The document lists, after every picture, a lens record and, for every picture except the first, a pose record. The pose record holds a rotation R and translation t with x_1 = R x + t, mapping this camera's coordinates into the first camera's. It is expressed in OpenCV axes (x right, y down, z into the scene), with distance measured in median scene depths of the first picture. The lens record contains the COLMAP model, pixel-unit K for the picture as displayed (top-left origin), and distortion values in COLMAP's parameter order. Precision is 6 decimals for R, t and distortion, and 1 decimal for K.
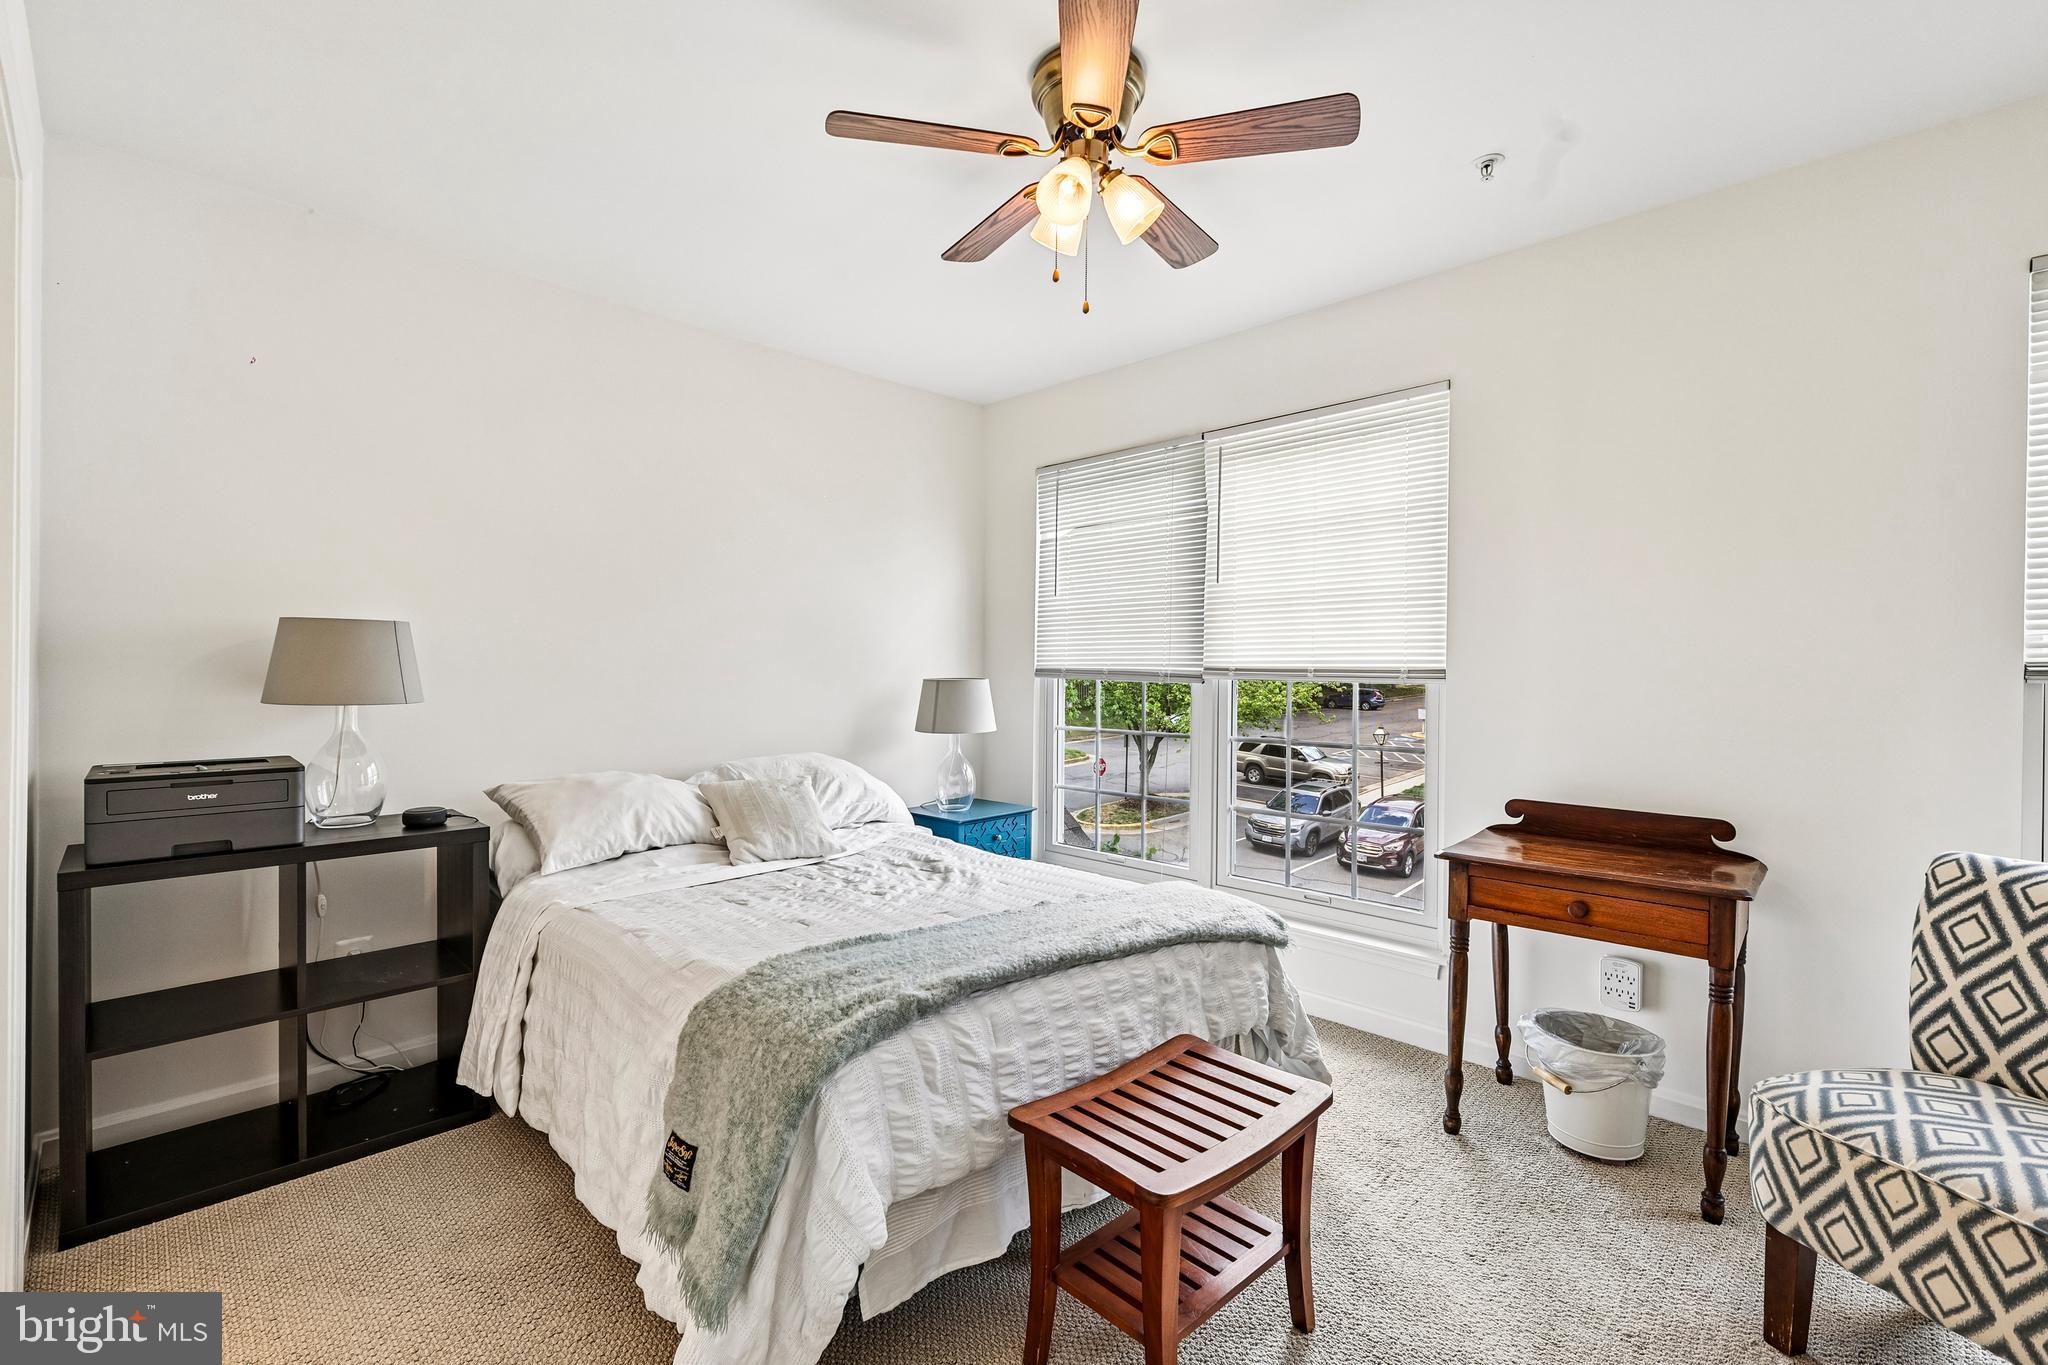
lens RADIAL K [[890.5, 0, 1020.5], [0, 890.5, 677.3], [0, 0, 1]] dist [0.001170, 0.000118]
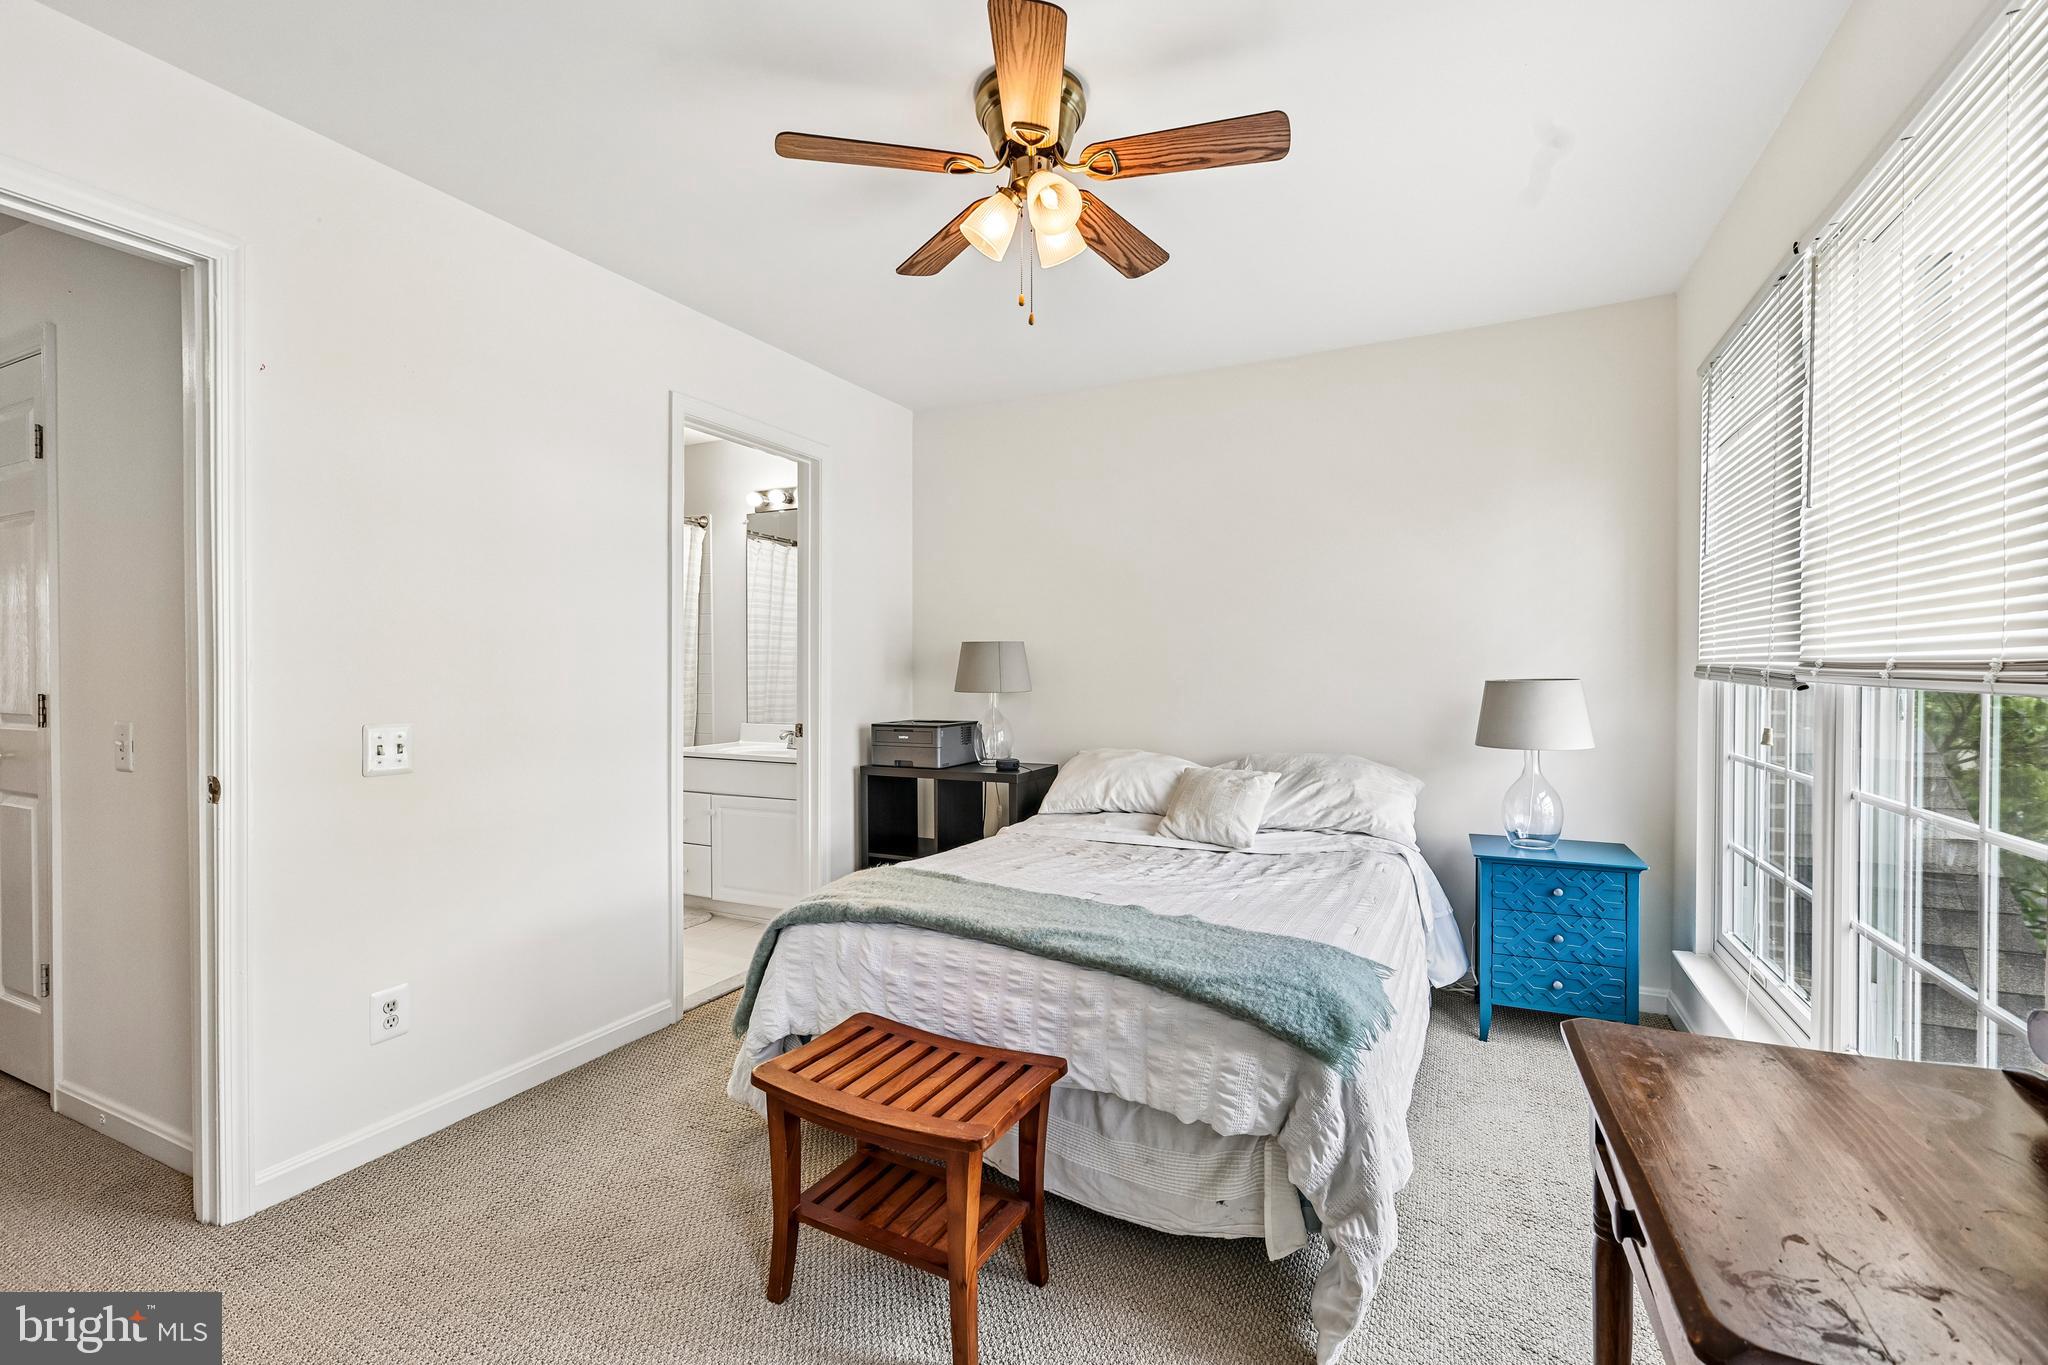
lens RADIAL K [[890.5, 0, 1020.5], [0, 890.5, 677.3], [0, 0, 1]] dist [0.001170, 0.000118]
pose [[0.322619, 0.005044, -0.946516, 0.875746], [-0.003765, 0.999985, 0.004045, -0.002654], [0.946522, 0.002259, 0.322633, 0.545466]]
